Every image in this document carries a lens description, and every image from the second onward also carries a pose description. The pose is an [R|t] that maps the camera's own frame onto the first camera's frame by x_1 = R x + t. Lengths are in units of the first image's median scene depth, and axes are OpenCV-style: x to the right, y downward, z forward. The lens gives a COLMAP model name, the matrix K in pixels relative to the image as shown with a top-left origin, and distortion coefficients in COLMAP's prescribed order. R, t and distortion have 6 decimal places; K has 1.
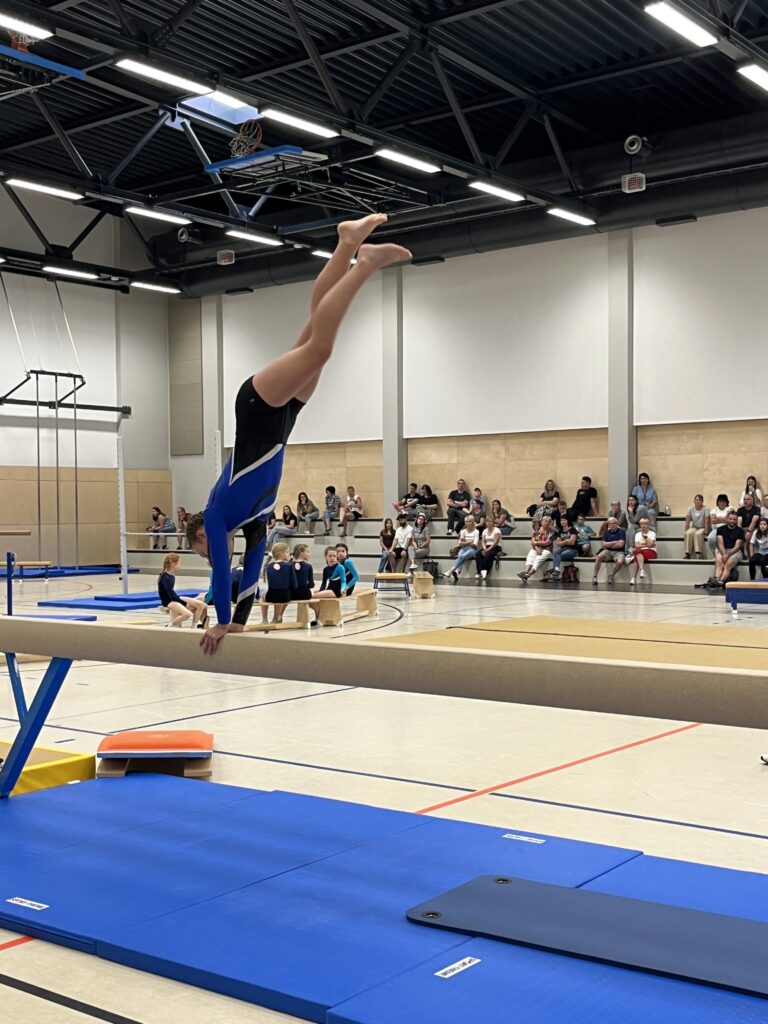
lens RADIAL K [[1288.6, 0, 385.8], [0, 1288.6, 512.8], [0, 0, 1]] dist [0.023836, 0.000000]
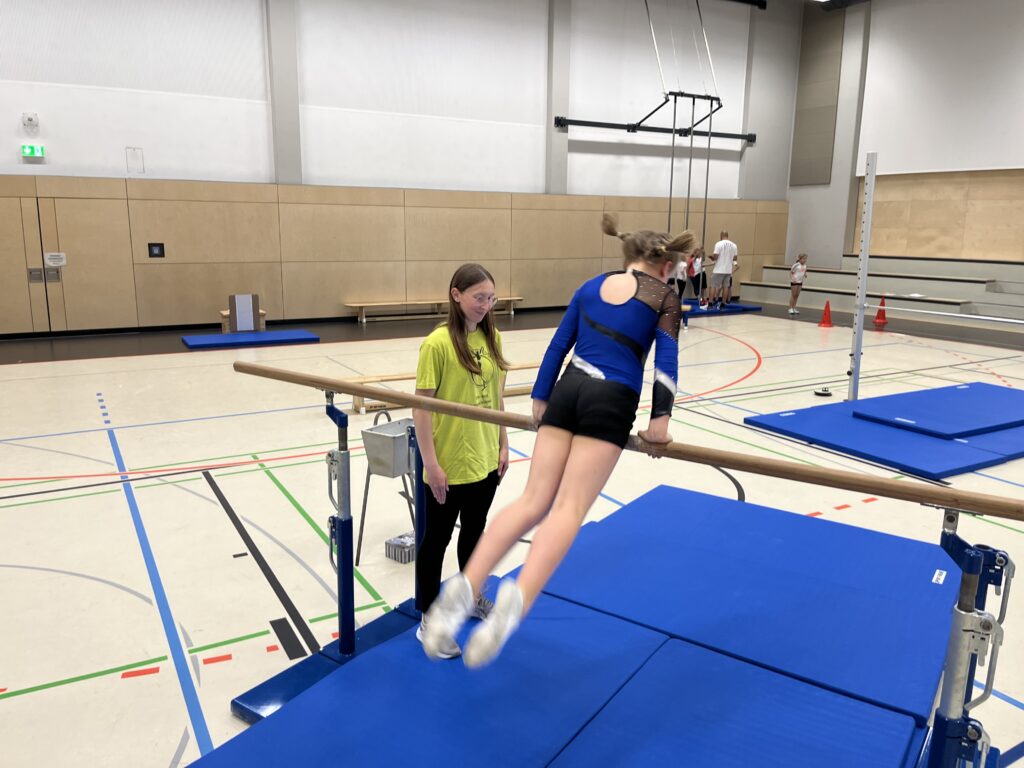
lens RADIAL K [[773.2, 0, 507.0], [0, 773.2, 384.9], [0, 0, 1]] dist [0.043583, -0.073152]
pose [[0.935005, 0.085873, -0.344080, -0.333114], [-0.015592, 0.979256, 0.202025, -0.026892], [0.354291, -0.183529, 0.916949, 0.770468]]
